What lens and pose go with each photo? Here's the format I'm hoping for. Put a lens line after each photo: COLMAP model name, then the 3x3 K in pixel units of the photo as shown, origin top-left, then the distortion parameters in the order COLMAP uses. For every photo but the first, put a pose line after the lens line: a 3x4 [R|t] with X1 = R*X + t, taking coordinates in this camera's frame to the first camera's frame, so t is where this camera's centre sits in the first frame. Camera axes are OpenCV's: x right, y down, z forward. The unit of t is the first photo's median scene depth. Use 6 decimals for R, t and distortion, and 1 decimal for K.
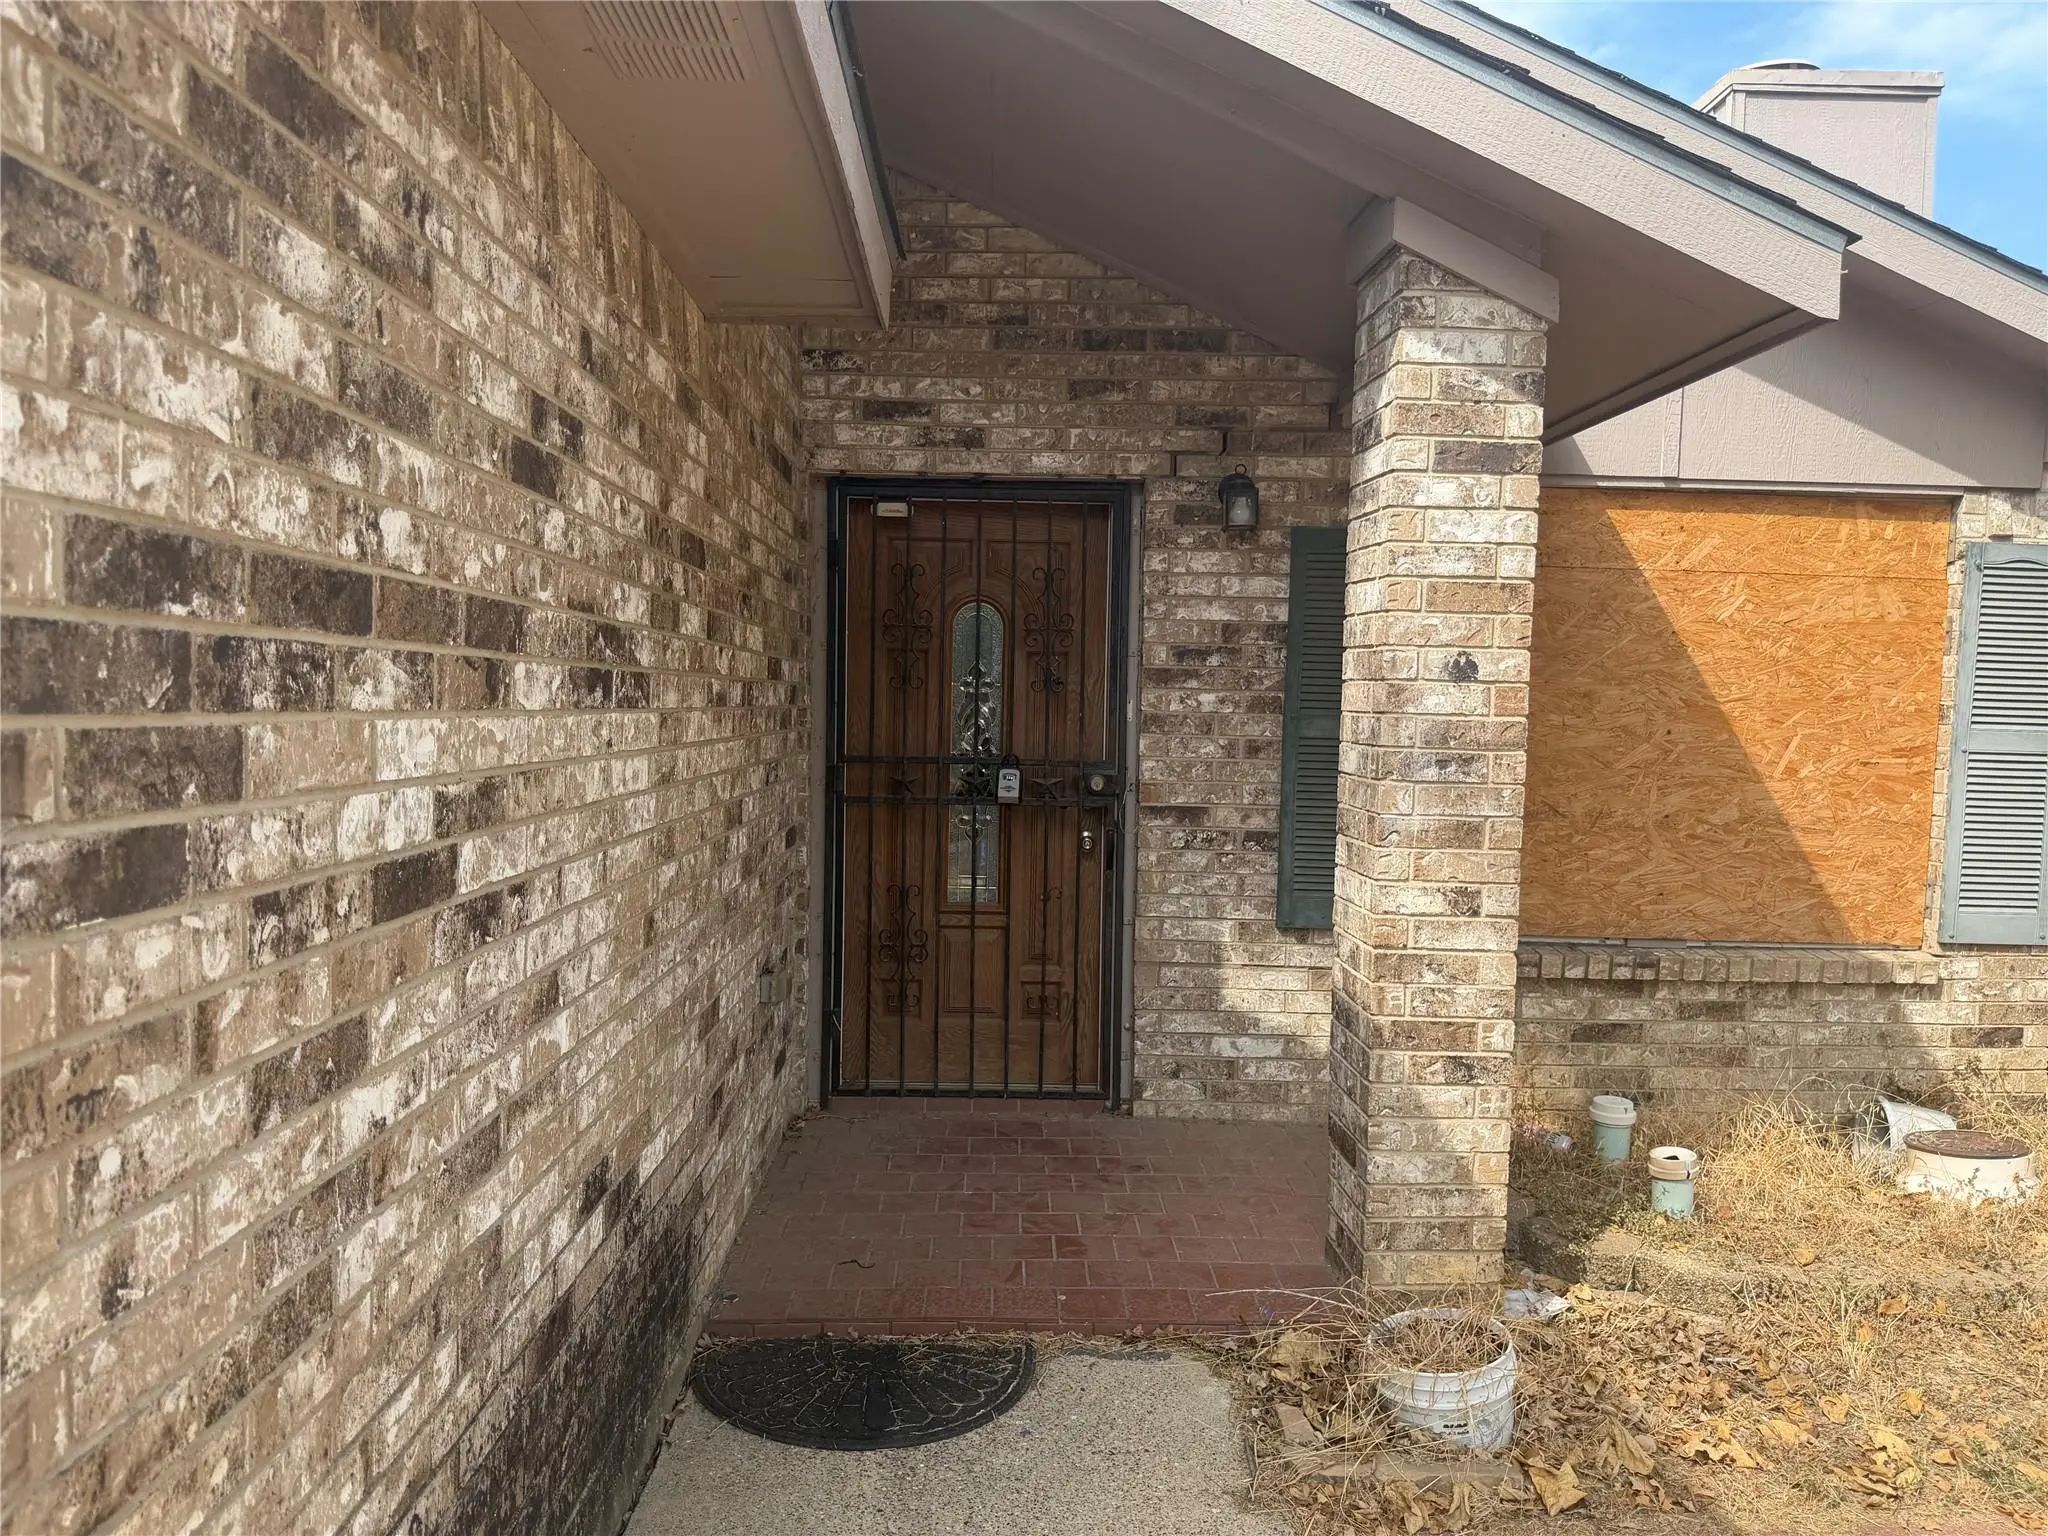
lens RADIAL K [[1418.5, 0, 1027.1], [0, 1418.5, 768.9], [0, 0, 1]] dist [0.059443, -0.023815]
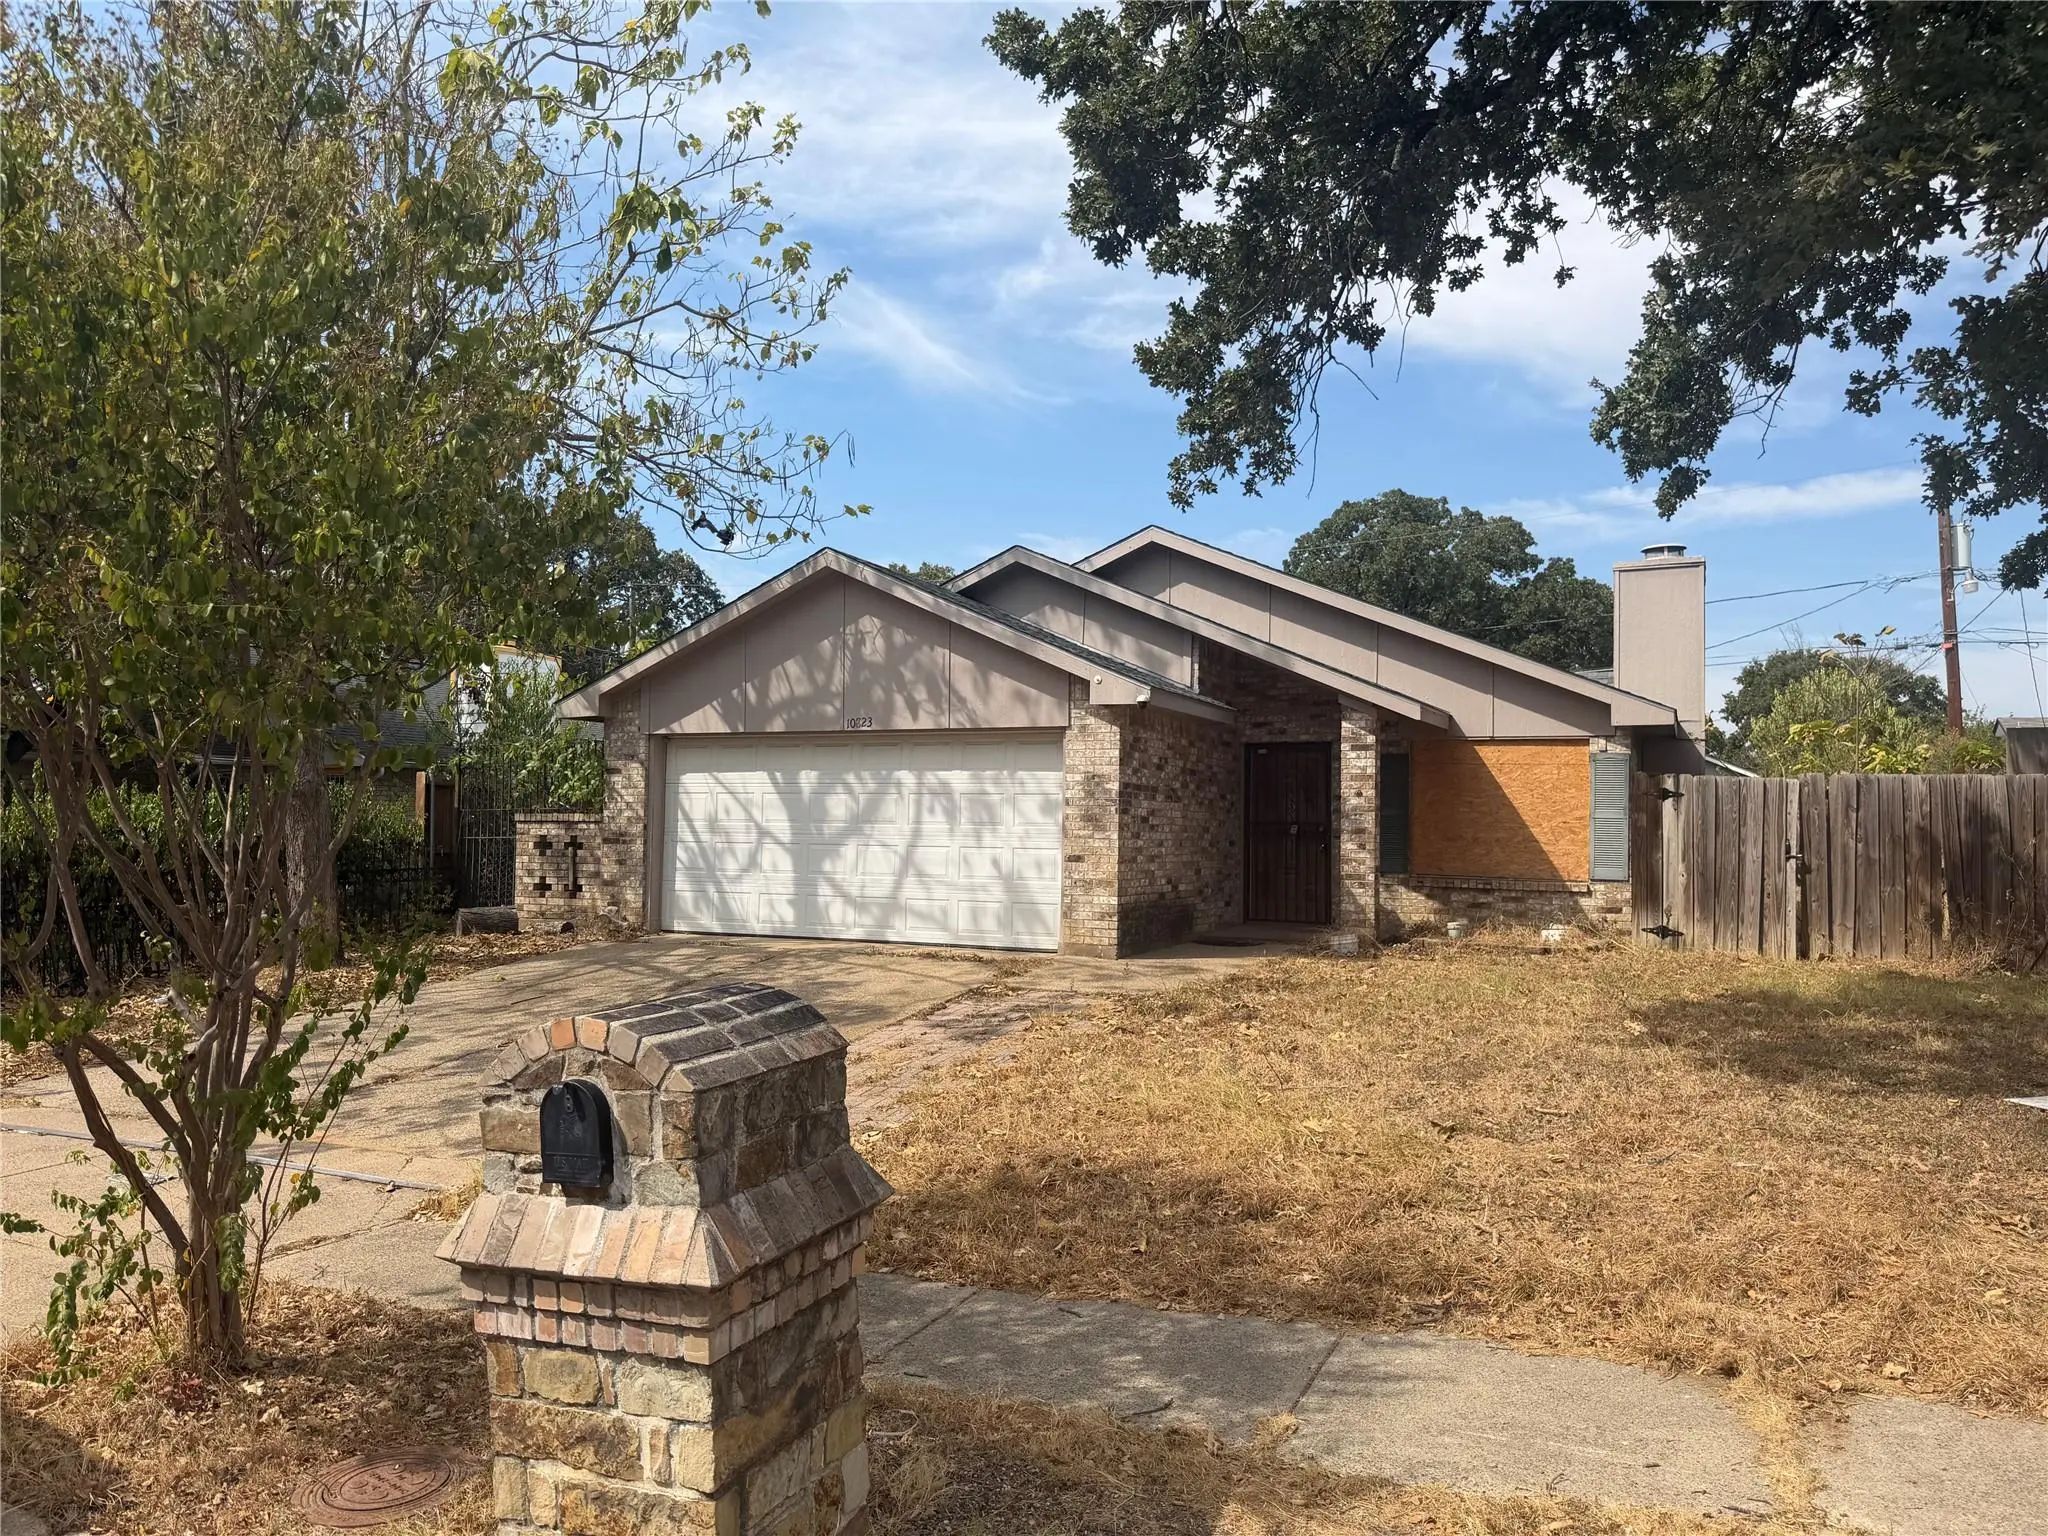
lens RADIAL K [[1418.5, 0, 1018.6], [0, 1418.5, 769.8], [0, 0, 1]] dist [0.059443, -0.023815]
pose [[0.894704, -0.023990, -0.446015, 1.261647], [-0.020115, 0.995379, -0.093889, 0.277337], [0.446207, 0.092975, 0.890087, -3.248451]]
